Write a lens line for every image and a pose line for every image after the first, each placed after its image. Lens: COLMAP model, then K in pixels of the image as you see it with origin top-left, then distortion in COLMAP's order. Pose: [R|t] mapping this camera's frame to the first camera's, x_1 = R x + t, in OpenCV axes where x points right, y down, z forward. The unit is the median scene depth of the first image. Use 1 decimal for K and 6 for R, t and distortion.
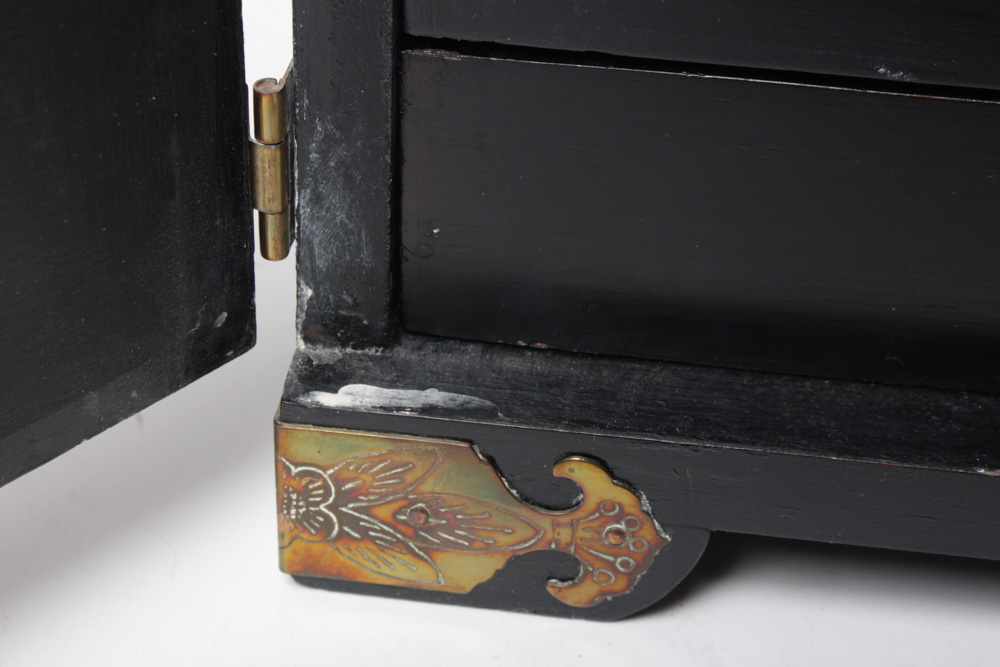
lens RADIAL K [[2484.2, 0, 500.4], [0, 2484.2, 337.9], [0, 0, 1]] dist [0.064313, 0.000000]
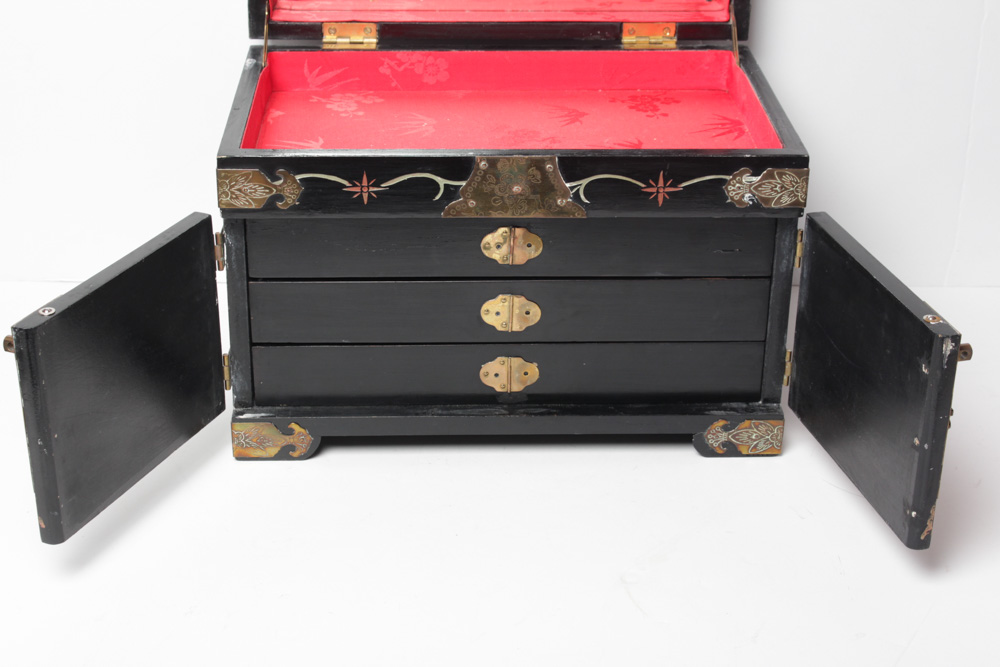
lens RADIAL K [[1776.7, 0, 498.5], [0, 1776.7, 338.4], [0, 0, 1]] dist [-0.021471, 0.000000]
pose [[0.983888, -0.086050, 0.156717, -0.105933], [0.110166, 0.982169, -0.152343, 0.464185], [-0.140814, 0.167153, 0.975823, -2.539648]]
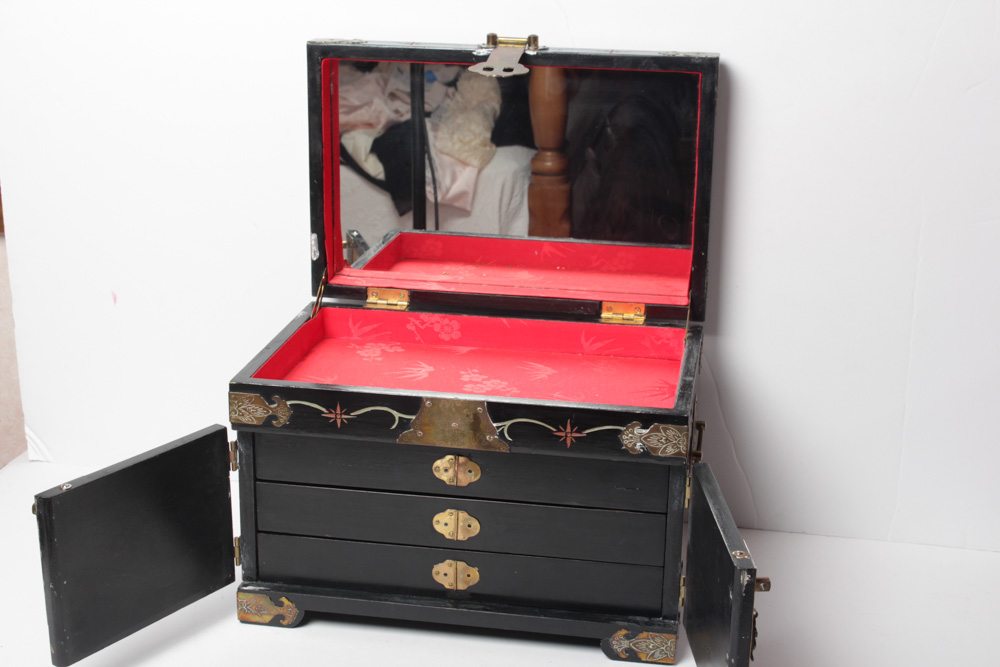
lens RADIAL K [[1555.3, 0, 497.6], [0, 1555.3, 342.6], [0, 0, 1]] dist [-0.051808, 0.000000]
pose [[0.999510, 0.002315, -0.031211, 0.686304], [-0.011656, 0.953054, -0.302576, 0.608547], [0.029045, 0.302792, 0.952614, -2.890506]]
